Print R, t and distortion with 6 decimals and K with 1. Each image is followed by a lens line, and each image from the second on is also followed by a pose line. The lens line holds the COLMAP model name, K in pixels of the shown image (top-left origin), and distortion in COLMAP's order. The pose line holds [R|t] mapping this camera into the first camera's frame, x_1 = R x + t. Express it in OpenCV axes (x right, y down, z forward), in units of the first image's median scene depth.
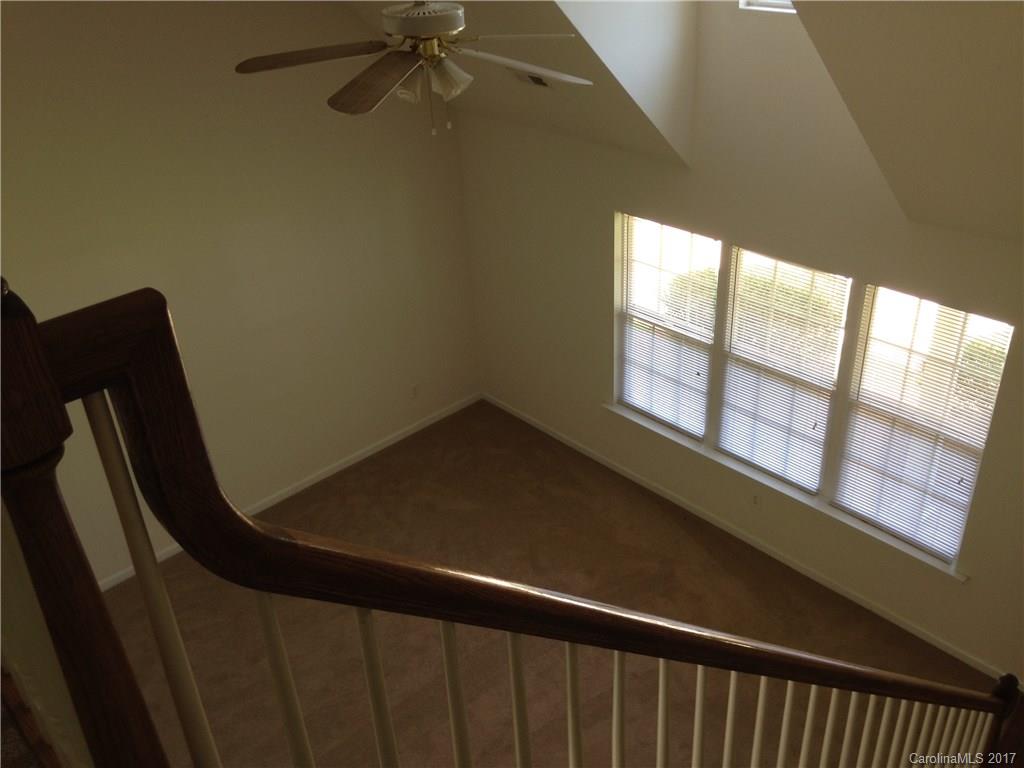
lens RADIAL K [[921.7, 0, 506.8], [0, 921.7, 381.5], [0, 0, 1]] dist [0.164457, -0.273612]
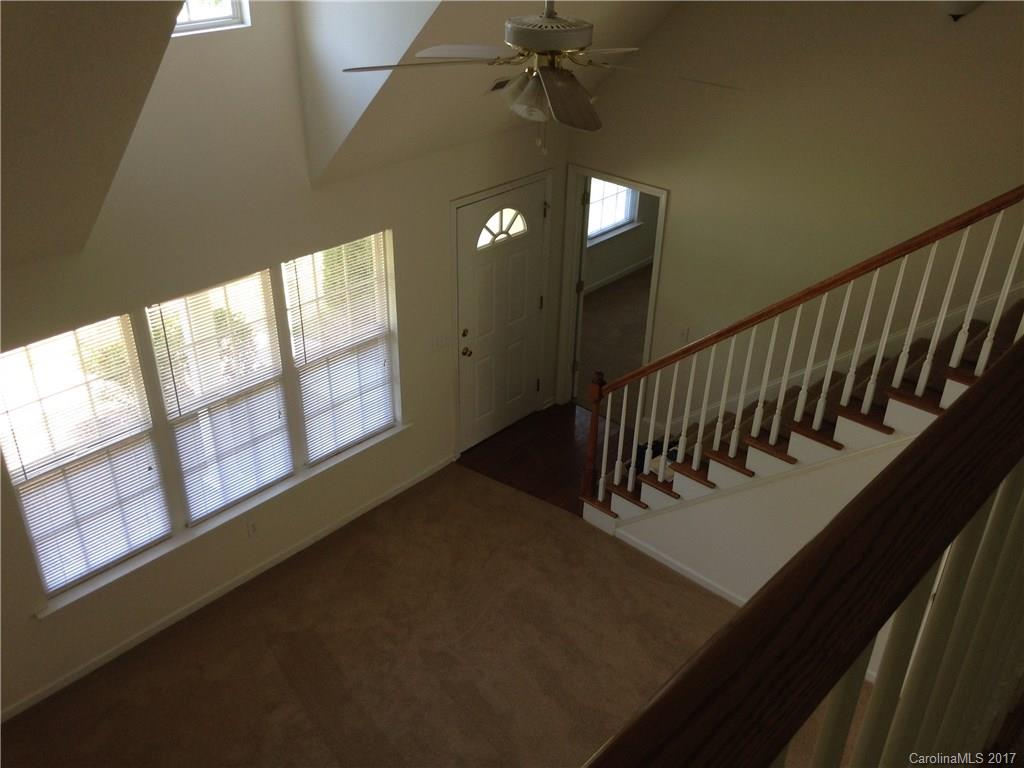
lens RADIAL K [[921.7, 0, 506.8], [0, 921.7, 381.5], [0, 0, 1]] dist [0.164457, -0.273612]
pose [[-0.089899, -0.454150, 0.886378, -0.576712], [0.488350, 0.755549, 0.436647, -0.297984], [-0.868005, 0.472117, 0.153861, 0.566803]]
